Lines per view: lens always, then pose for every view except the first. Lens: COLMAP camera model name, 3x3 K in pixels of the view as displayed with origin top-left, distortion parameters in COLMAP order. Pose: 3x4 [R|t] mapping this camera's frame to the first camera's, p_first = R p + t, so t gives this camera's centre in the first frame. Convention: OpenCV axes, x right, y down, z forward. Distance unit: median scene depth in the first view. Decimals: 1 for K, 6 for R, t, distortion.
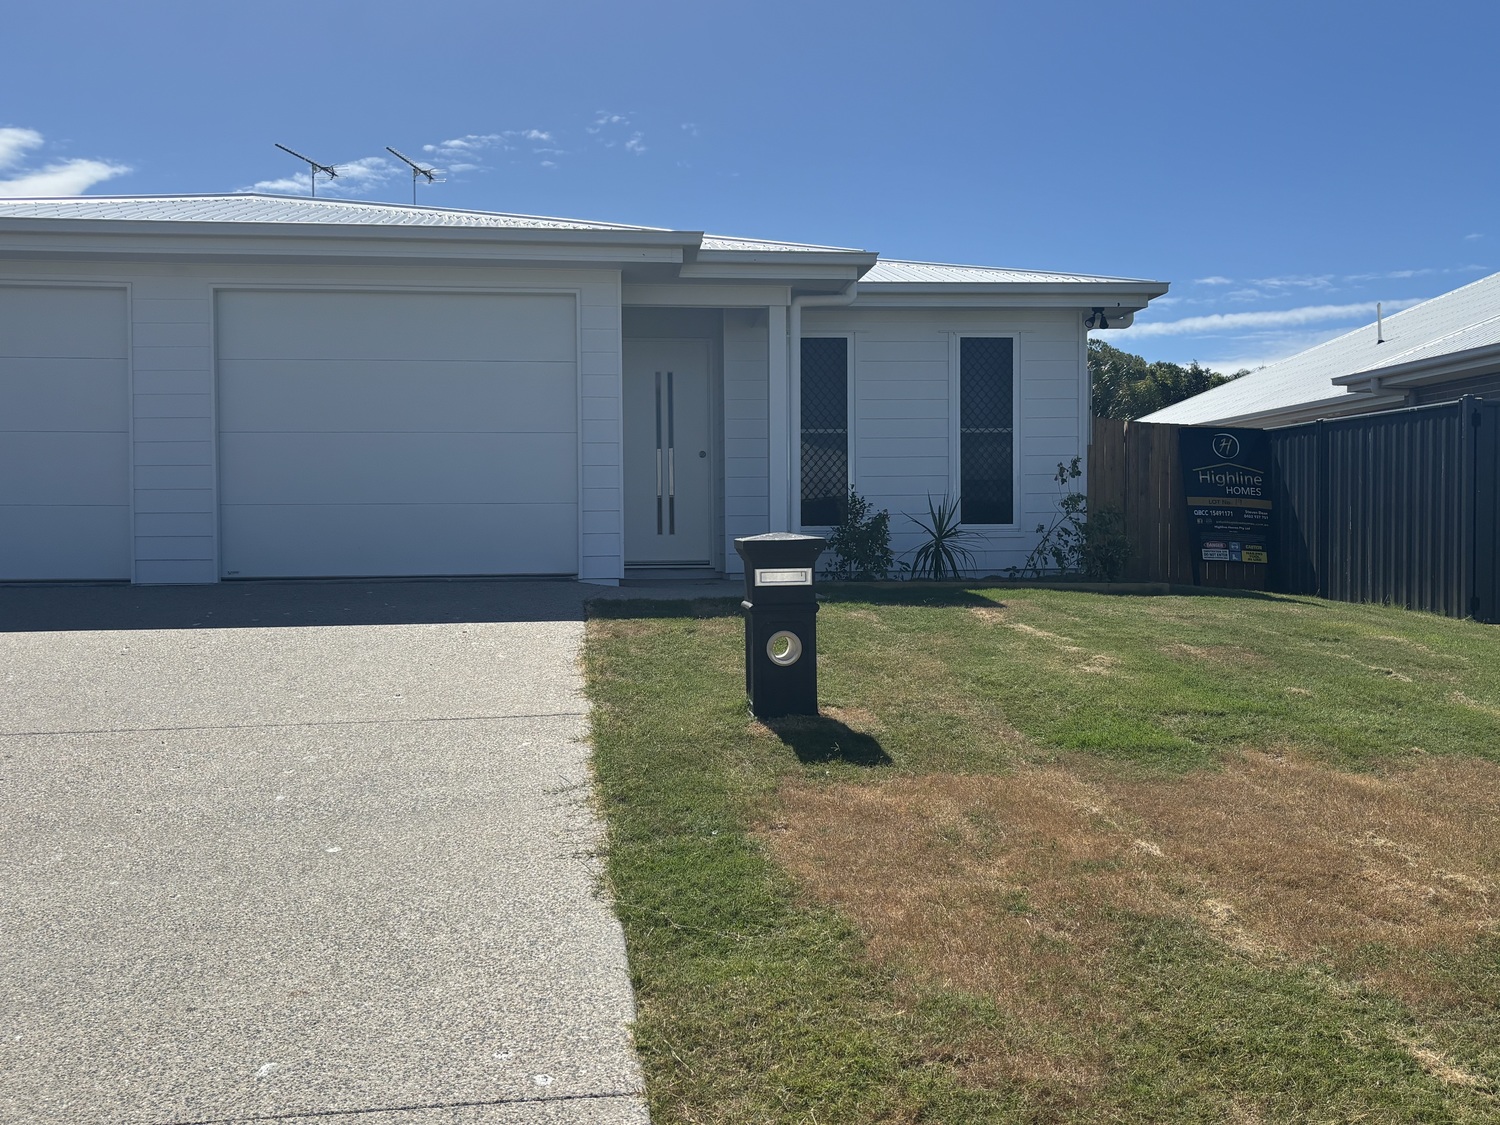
lens RADIAL K [[1570.3, 0, 750.0], [0, 1570.3, 562.5], [0, 0, 1]] dist [-0.015440, 0.005487]
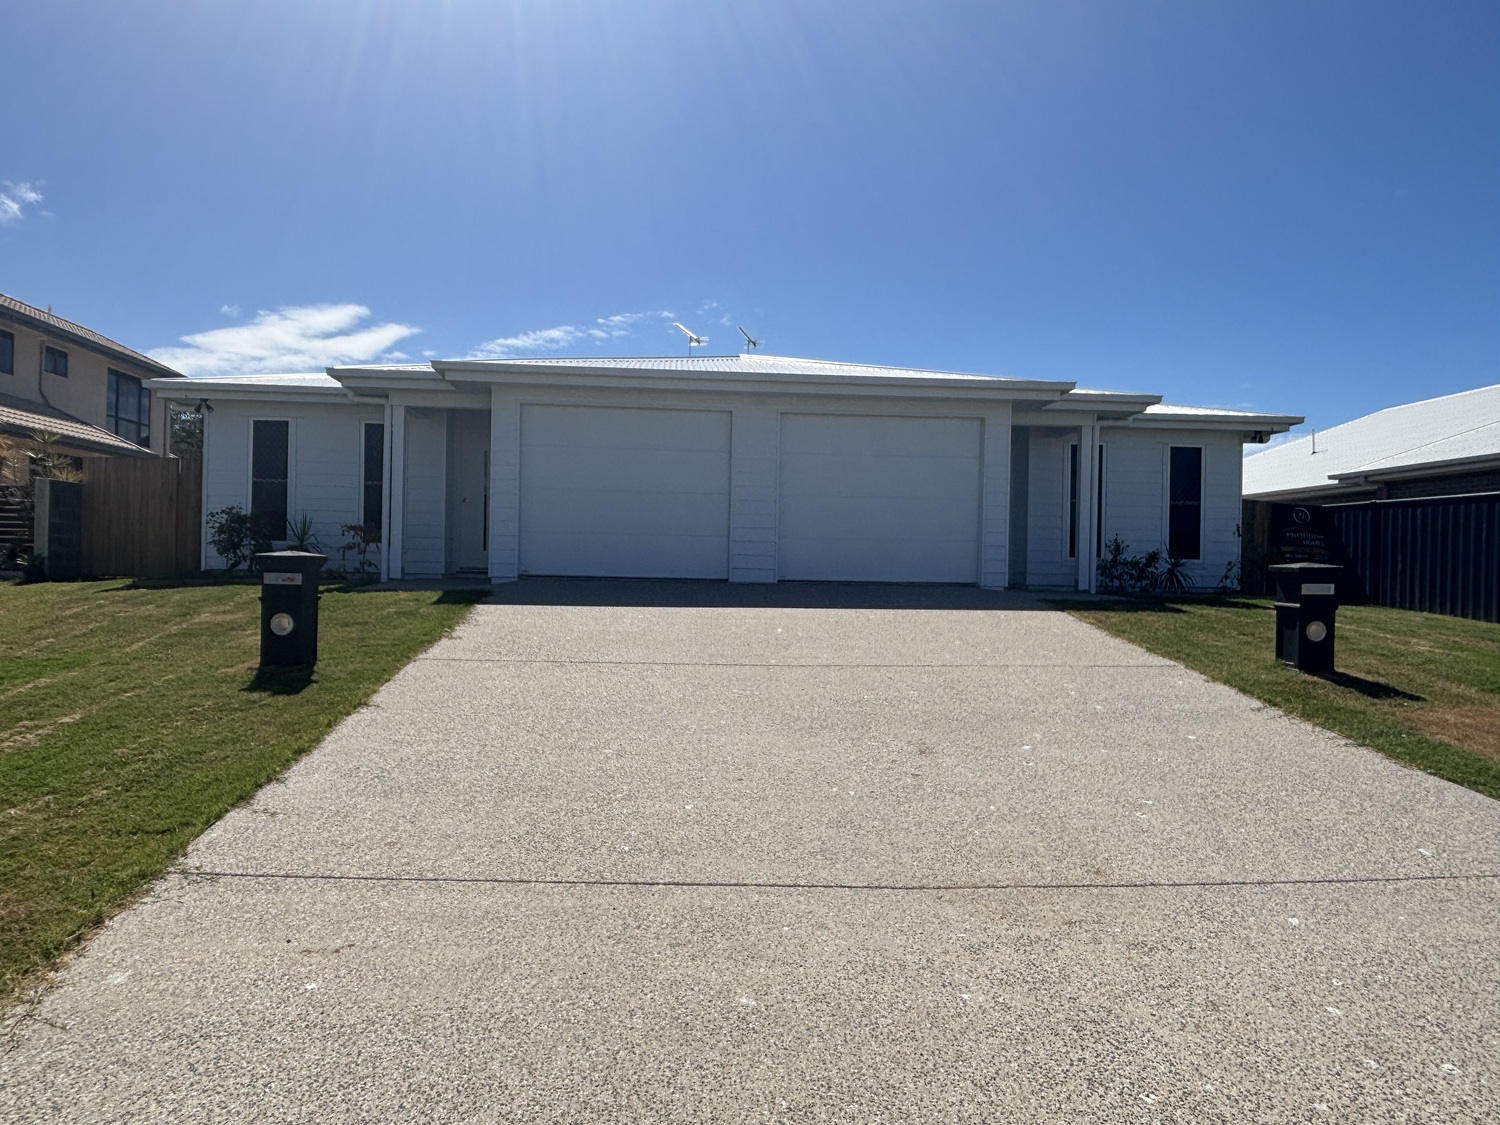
lens RADIAL K [[960.9, 0, 750.0], [0, 960.9, 562.5], [0, 0, 1]] dist [0.001908, 0.000065]
pose [[0.998941, 0.026308, -0.037740, -0.270100], [-0.026880, 0.999530, -0.014716, 0.005939], [0.037335, 0.015714, 0.999179, -0.032194]]
